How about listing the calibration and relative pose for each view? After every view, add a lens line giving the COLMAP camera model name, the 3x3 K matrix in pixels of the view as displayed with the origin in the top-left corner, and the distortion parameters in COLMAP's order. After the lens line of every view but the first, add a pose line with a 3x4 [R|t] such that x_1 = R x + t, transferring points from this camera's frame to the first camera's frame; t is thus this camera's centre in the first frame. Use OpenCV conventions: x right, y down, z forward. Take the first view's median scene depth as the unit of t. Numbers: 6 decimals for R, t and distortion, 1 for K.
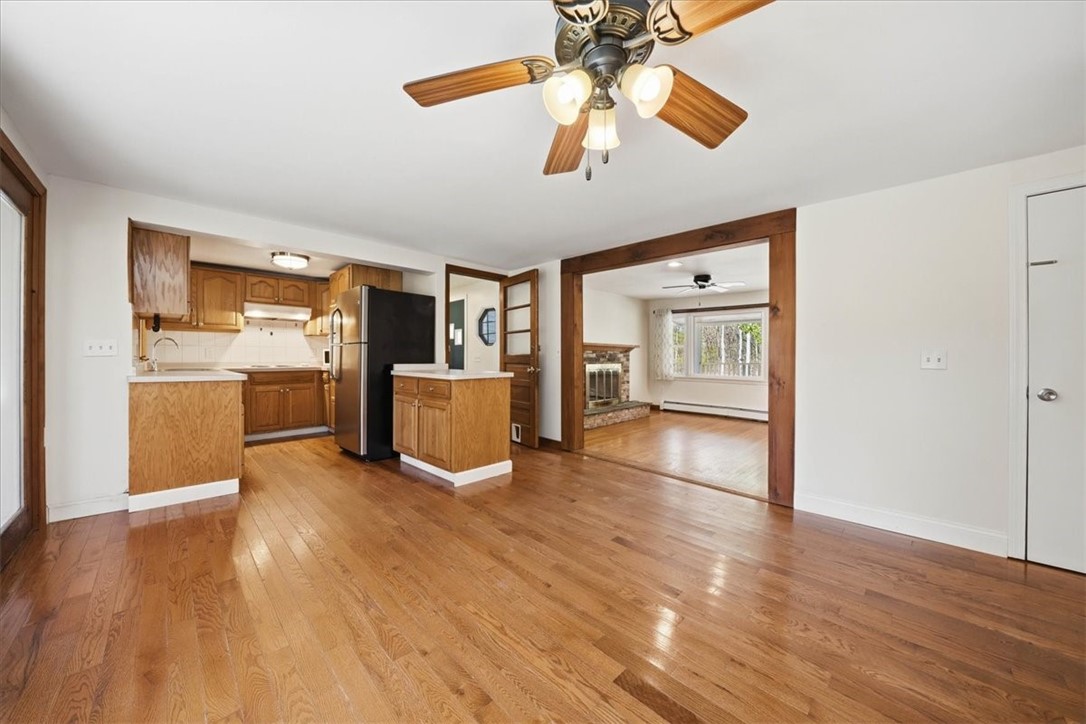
lens RADIAL K [[386.6, 0, 537.3], [0, 386.6, 357.8], [0, 0, 1]] dist [0.002030, -0.000107]
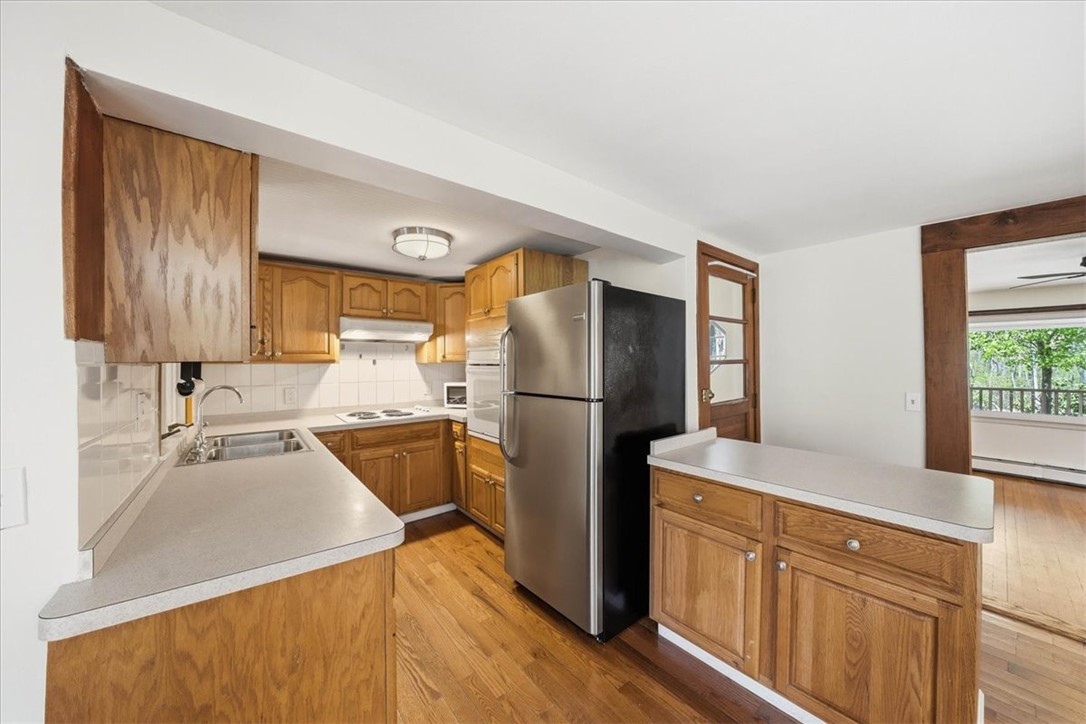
lens RADIAL K [[386.6, 0, 549.5], [0, 386.6, 363.1], [0, 0, 1]] dist [0.002030, -0.000107]
pose [[0.995349, -0.005209, -0.096189, -0.352124], [0.005210, 0.999986, -0.000235, -0.065710], [0.096189, -0.000267, 0.995363, 0.396666]]
